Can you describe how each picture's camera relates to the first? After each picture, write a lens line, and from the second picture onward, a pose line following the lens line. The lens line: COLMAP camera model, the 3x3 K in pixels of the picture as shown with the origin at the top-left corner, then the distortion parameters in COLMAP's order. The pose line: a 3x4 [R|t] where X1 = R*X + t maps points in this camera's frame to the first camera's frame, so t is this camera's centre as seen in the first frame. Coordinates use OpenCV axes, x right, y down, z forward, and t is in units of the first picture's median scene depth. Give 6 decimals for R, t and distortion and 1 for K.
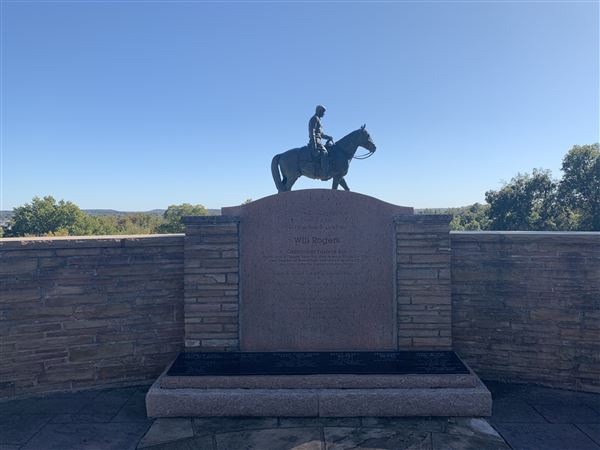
lens RADIAL K [[440.0, 0, 296.1], [0, 440.0, 224.0], [0, 0, 1]] dist [0.005245, 0.002402]
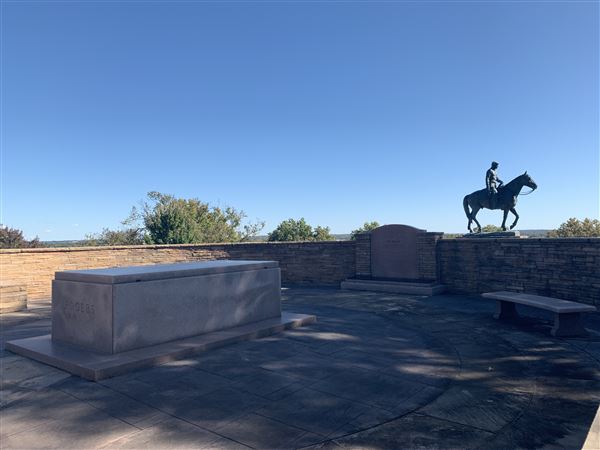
lens RADIAL K [[440.0, 0, 300.9], [0, 440.0, 223.4], [0, 0, 1]] dist [0.005245, 0.002402]
pose [[0.772945, -0.028315, -0.633840, 0.496471], [-0.003876, 0.998774, -0.049343, 0.021700], [0.634461, 0.040597, 0.771888, -0.588141]]
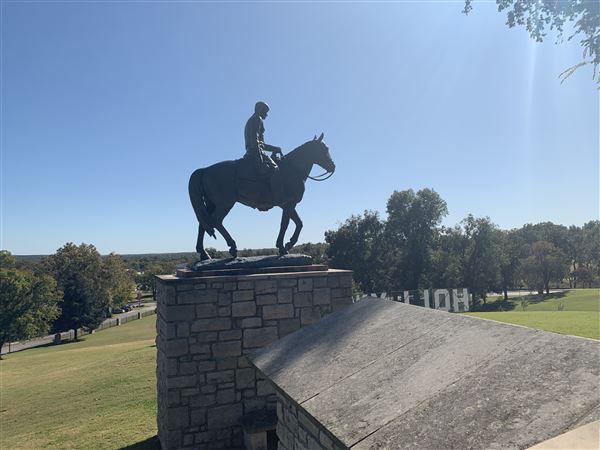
lens RADIAL K [[440.0, 0, 304.0], [0, 440.0, 224.0], [0, 0, 1]] dist [0.005245, 0.002402]
pose [[0.924267, 0.000696, 0.381745, -0.147115], [0.035100, 0.995607, -0.086798, -0.016185], [-0.380129, 0.093624, 0.920183, 0.356406]]
